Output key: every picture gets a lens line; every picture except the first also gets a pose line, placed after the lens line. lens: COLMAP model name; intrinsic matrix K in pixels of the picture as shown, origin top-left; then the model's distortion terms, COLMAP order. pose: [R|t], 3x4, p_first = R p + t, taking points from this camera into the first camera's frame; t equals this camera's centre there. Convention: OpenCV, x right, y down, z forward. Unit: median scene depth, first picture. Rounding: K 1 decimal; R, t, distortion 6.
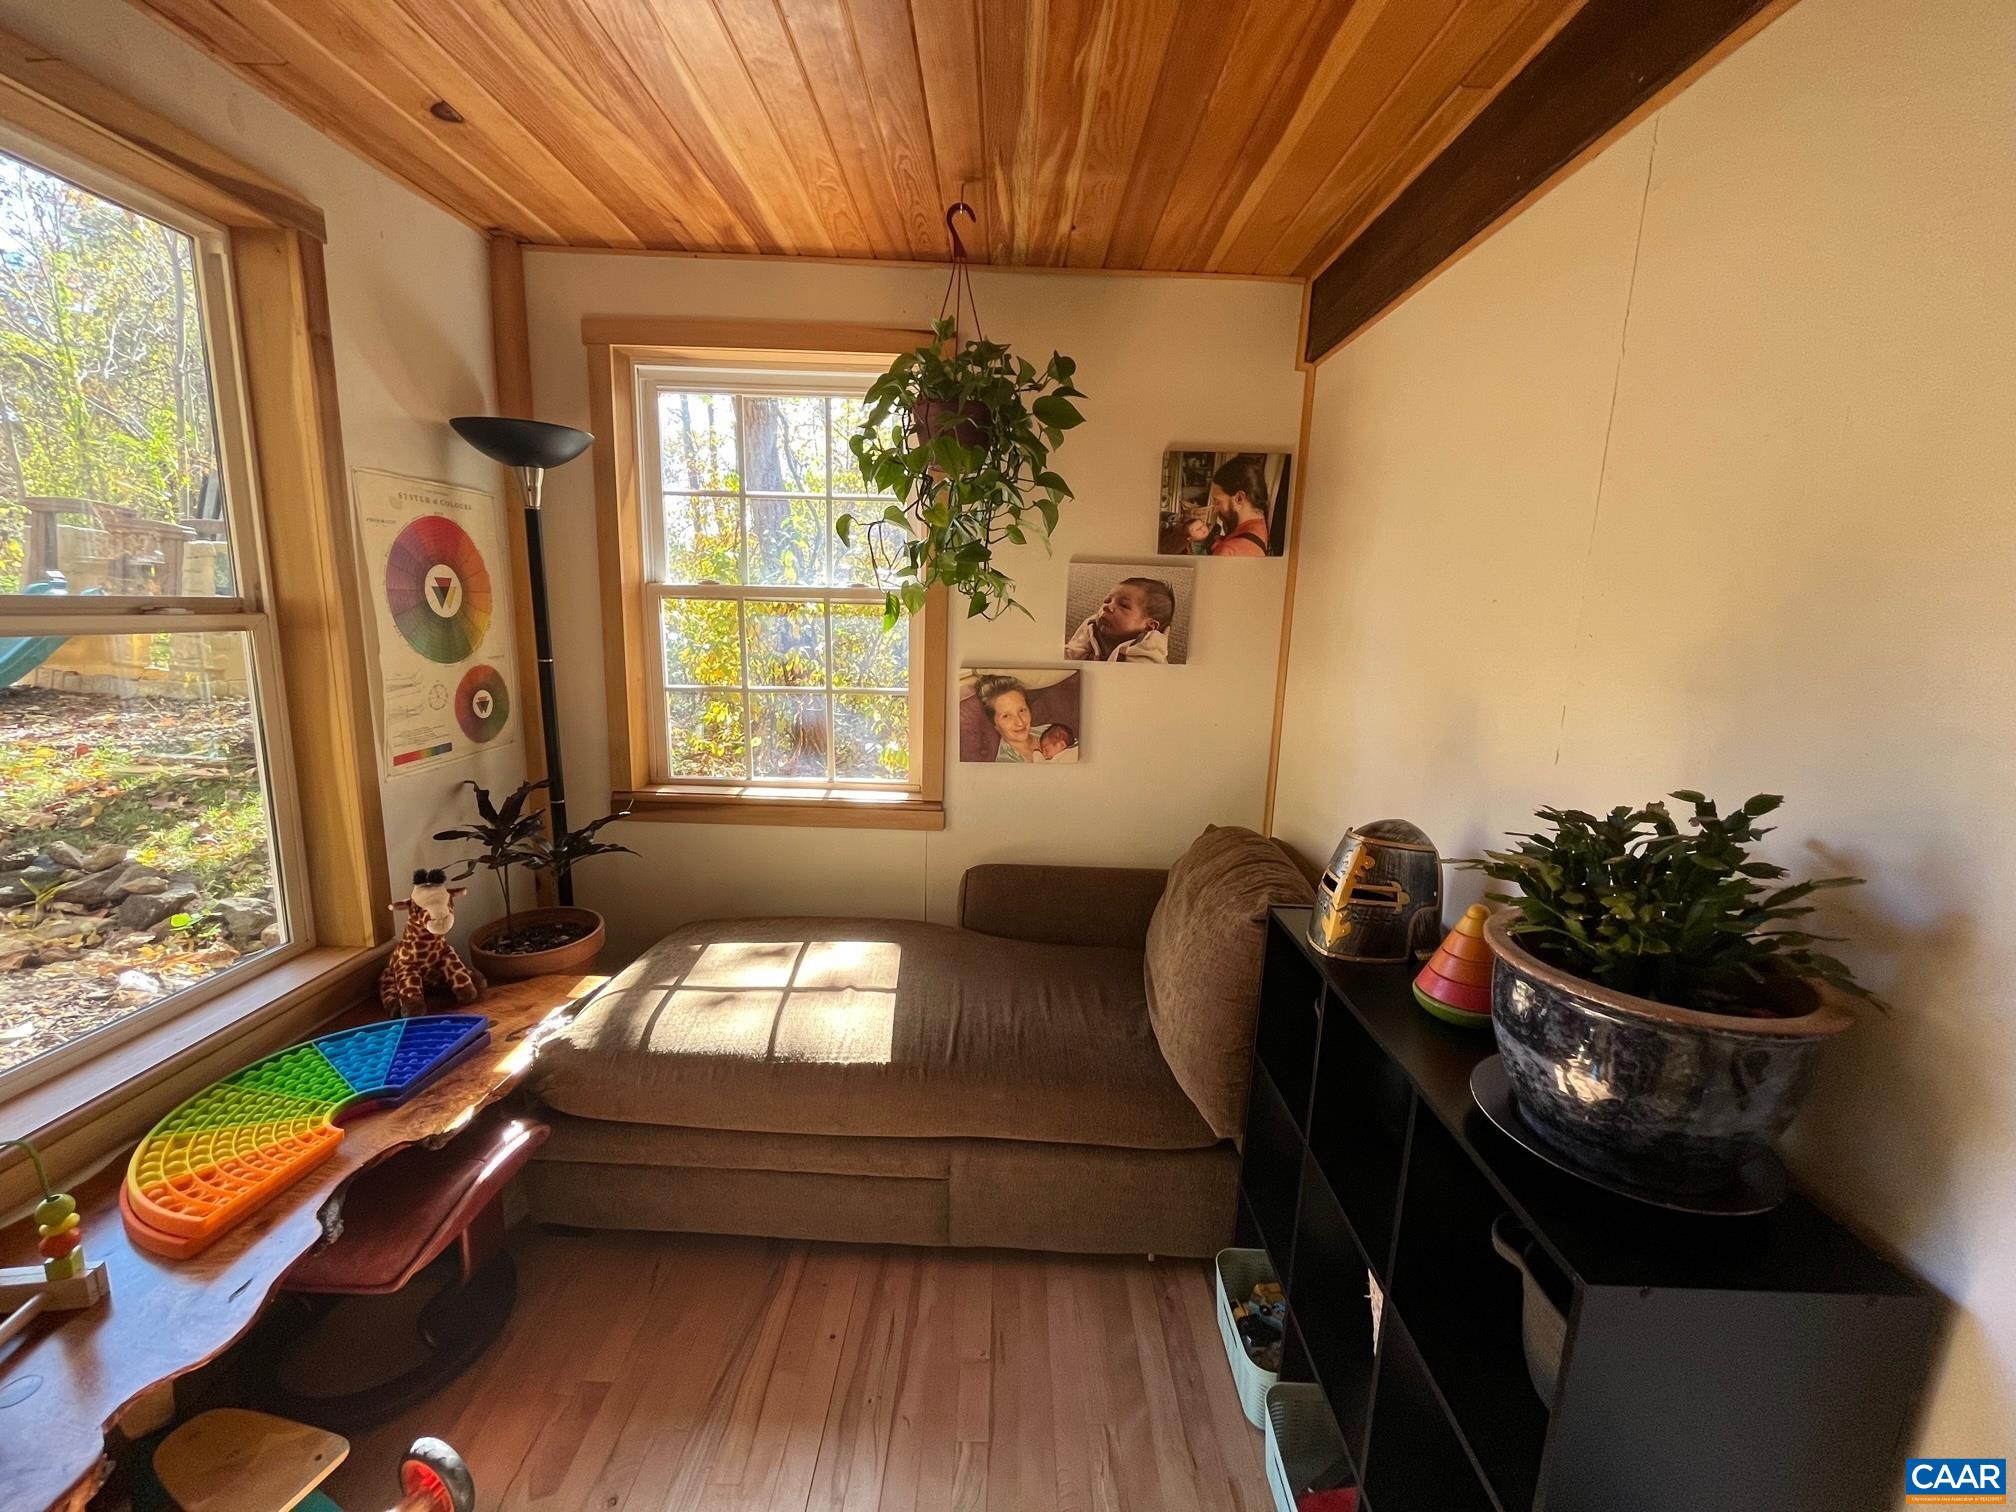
lens RADIAL K [[813.4, 0, 1005.4], [0, 813.4, 757.1], [0, 0, 1]] dist [-0.002728, -0.000273]
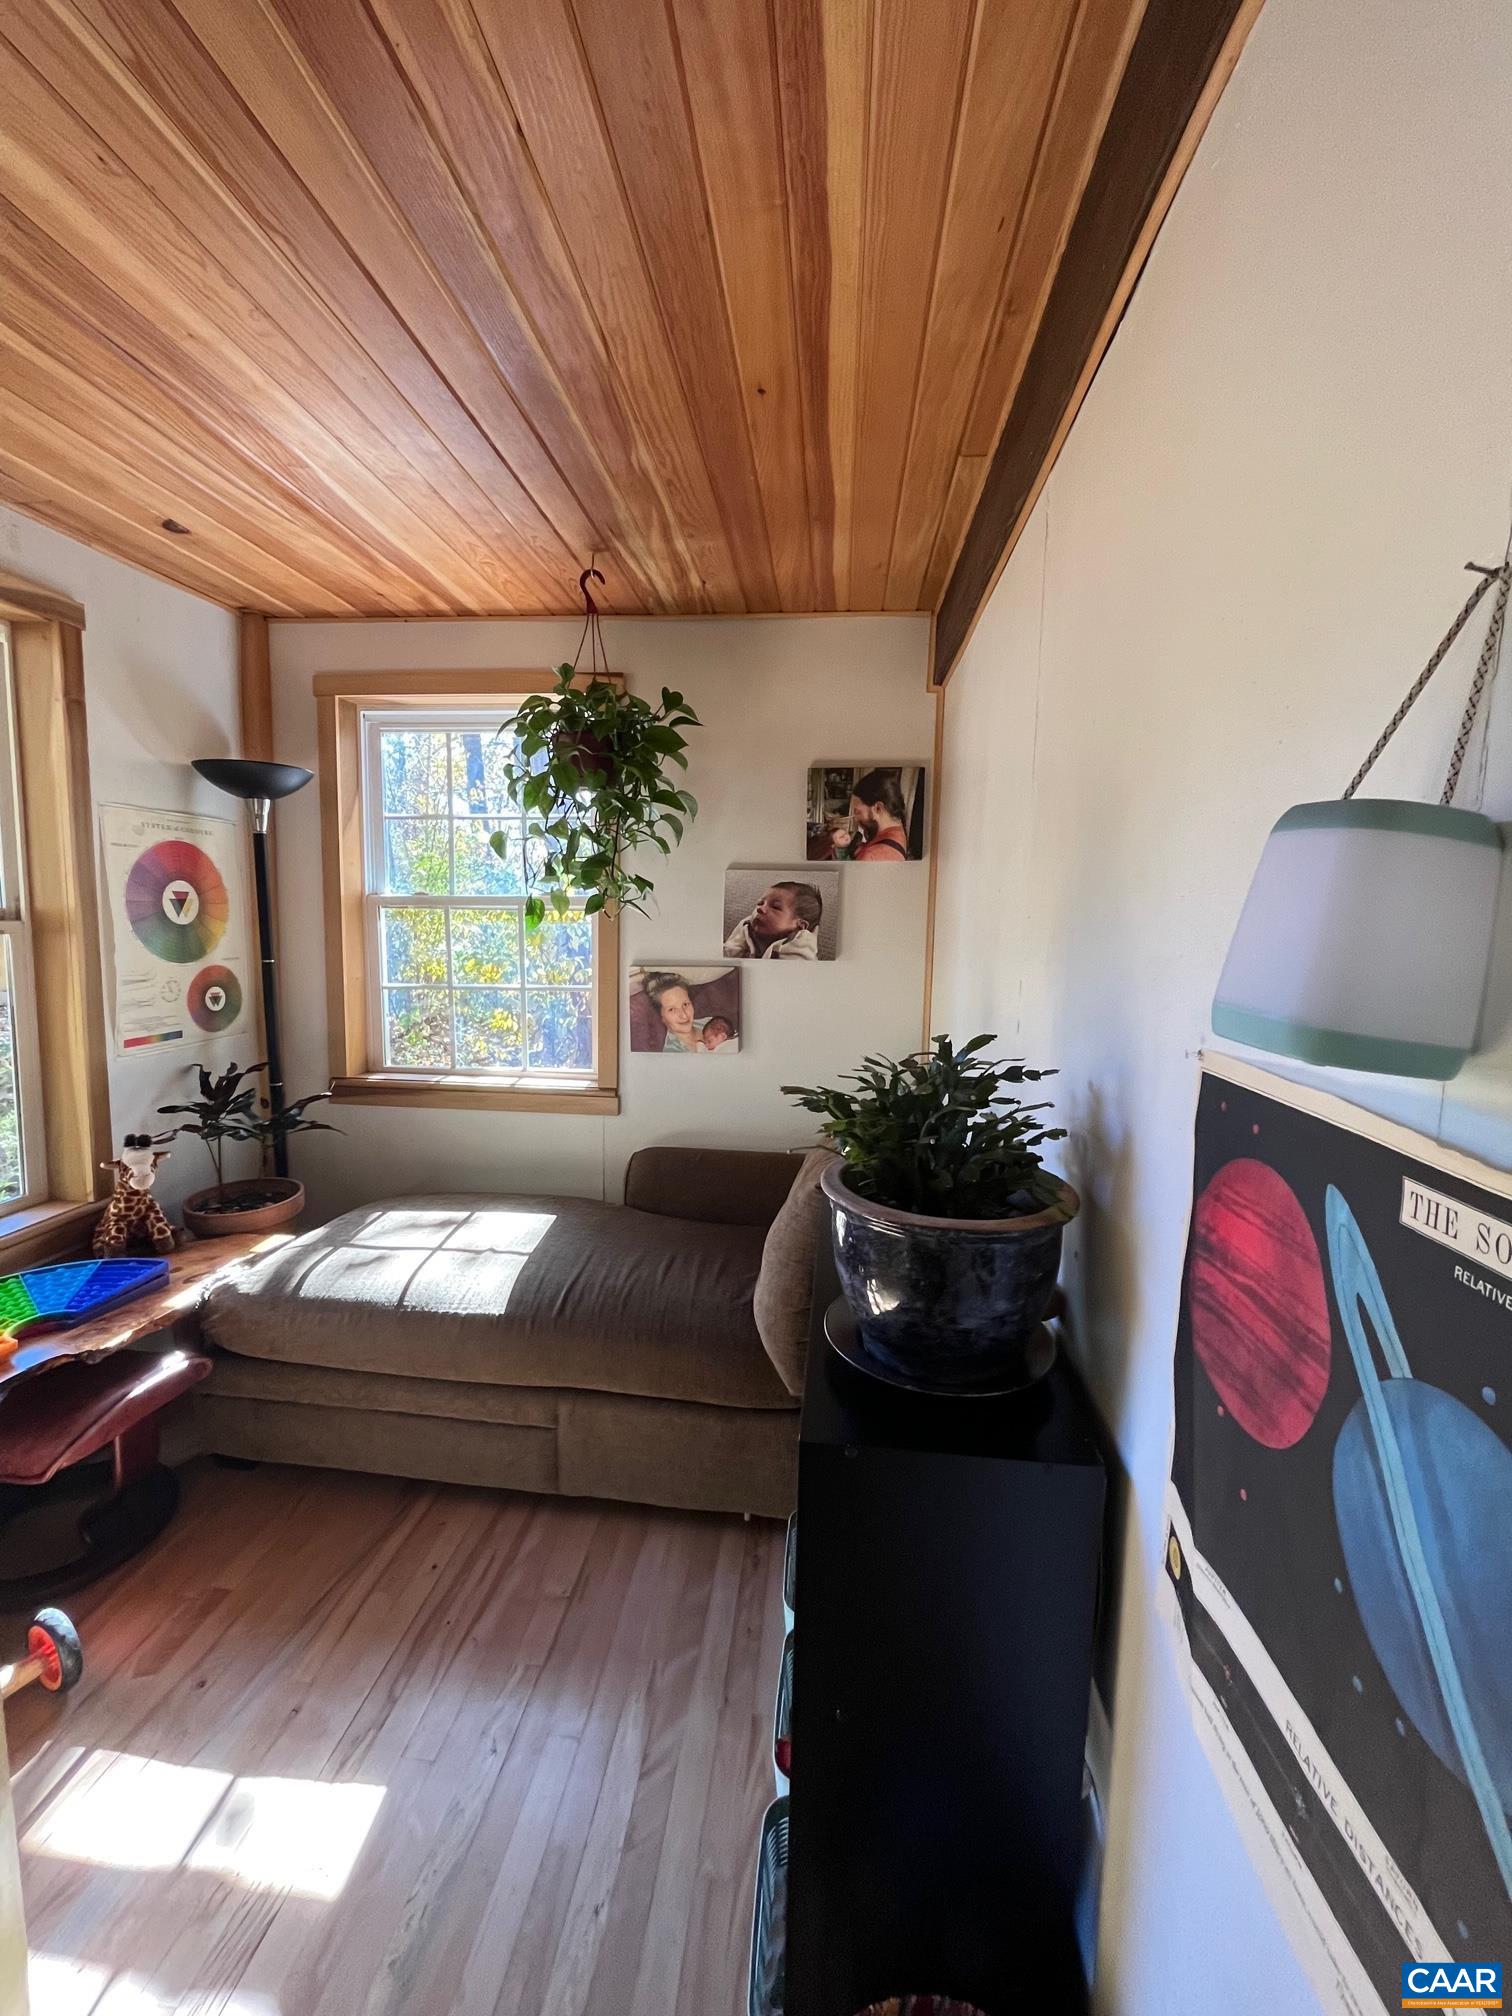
lens RADIAL K [[813.4, 0, 756.1], [0, 813.4, 1004.0], [0, 0, 1]] dist [-0.002728, -0.000273]
pose [[0.995061, -0.003377, -0.099206, 0.285762], [-0.004850, 0.996574, -0.082565, 0.040713], [0.099145, 0.082638, 0.991636, -0.089687]]
